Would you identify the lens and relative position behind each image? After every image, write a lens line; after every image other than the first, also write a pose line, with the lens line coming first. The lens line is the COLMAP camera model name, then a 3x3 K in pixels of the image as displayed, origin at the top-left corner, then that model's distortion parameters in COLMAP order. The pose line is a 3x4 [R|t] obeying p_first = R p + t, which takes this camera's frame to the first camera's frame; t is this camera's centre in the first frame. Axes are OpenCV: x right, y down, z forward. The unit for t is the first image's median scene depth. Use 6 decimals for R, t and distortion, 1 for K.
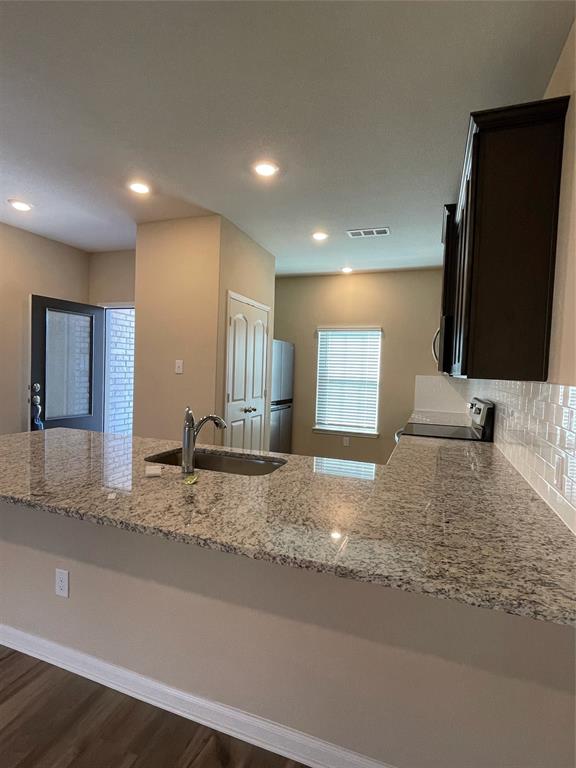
lens RADIAL K [[385.1, 0, 288.0], [0, 385.1, 384.0], [0, 0, 1]] dist [-0.001244, 0.000078]
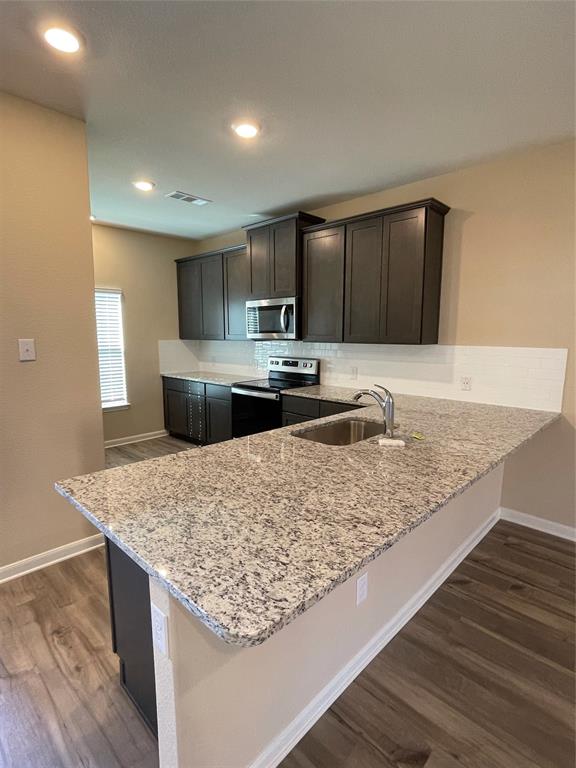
lens RADIAL K [[385.1, 0, 288.0], [0, 385.1, 384.0], [0, 0, 1]] dist [-0.001244, 0.000078]
pose [[0.408298, -0.155263, 0.899548, -0.670001], [0.049315, 0.987742, 0.148102, -0.060329], [-0.911516, -0.016108, 0.410950, 0.366445]]
